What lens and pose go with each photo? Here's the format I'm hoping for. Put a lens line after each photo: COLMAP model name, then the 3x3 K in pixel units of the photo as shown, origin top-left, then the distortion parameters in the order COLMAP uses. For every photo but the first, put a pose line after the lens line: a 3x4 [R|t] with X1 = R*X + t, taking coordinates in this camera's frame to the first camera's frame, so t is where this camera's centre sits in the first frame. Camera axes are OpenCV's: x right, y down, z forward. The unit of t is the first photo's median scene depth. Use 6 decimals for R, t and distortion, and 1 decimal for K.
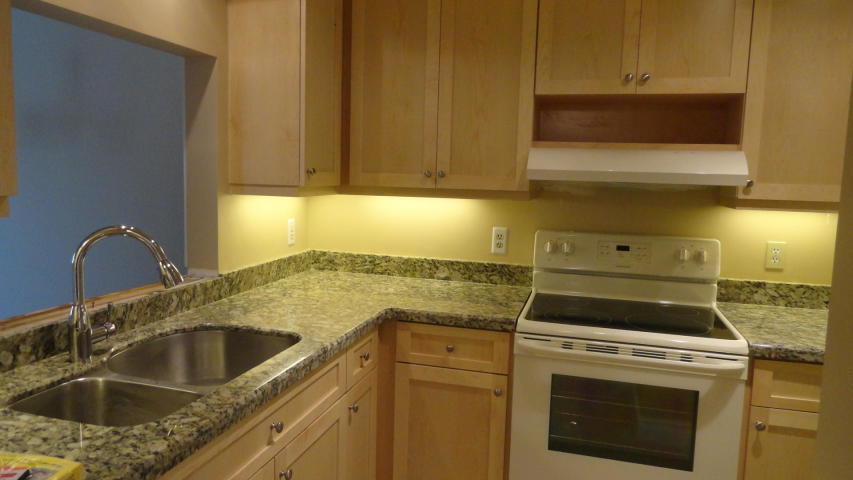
lens RADIAL K [[589.5, 0, 426.0], [0, 589.5, 239.2], [0, 0, 1]] dist [0.003065, 0.000713]
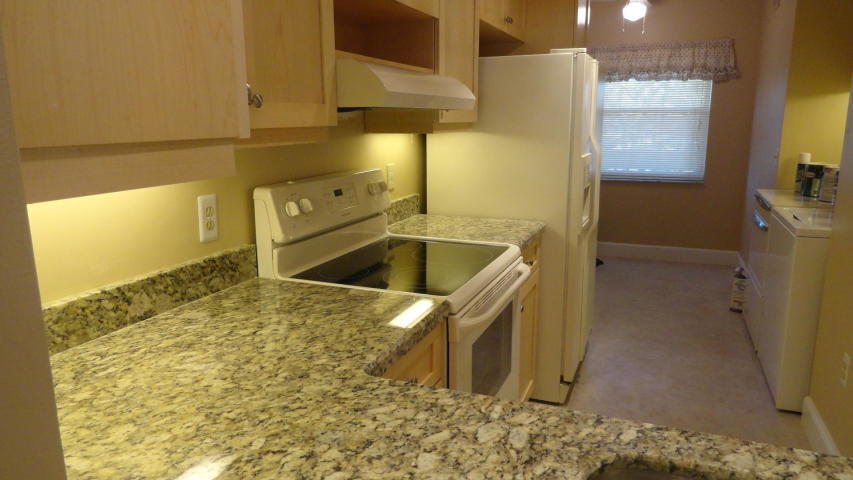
lens RADIAL K [[589.5, 0, 427.7], [0, 589.5, 238.4], [0, 0, 1]] dist [0.003065, 0.000713]
pose [[0.099608, -0.227046, 0.968777, -0.417402], [0.119809, 0.969272, 0.214843, -0.076210], [-0.987787, 0.094668, 0.123749, 0.705284]]
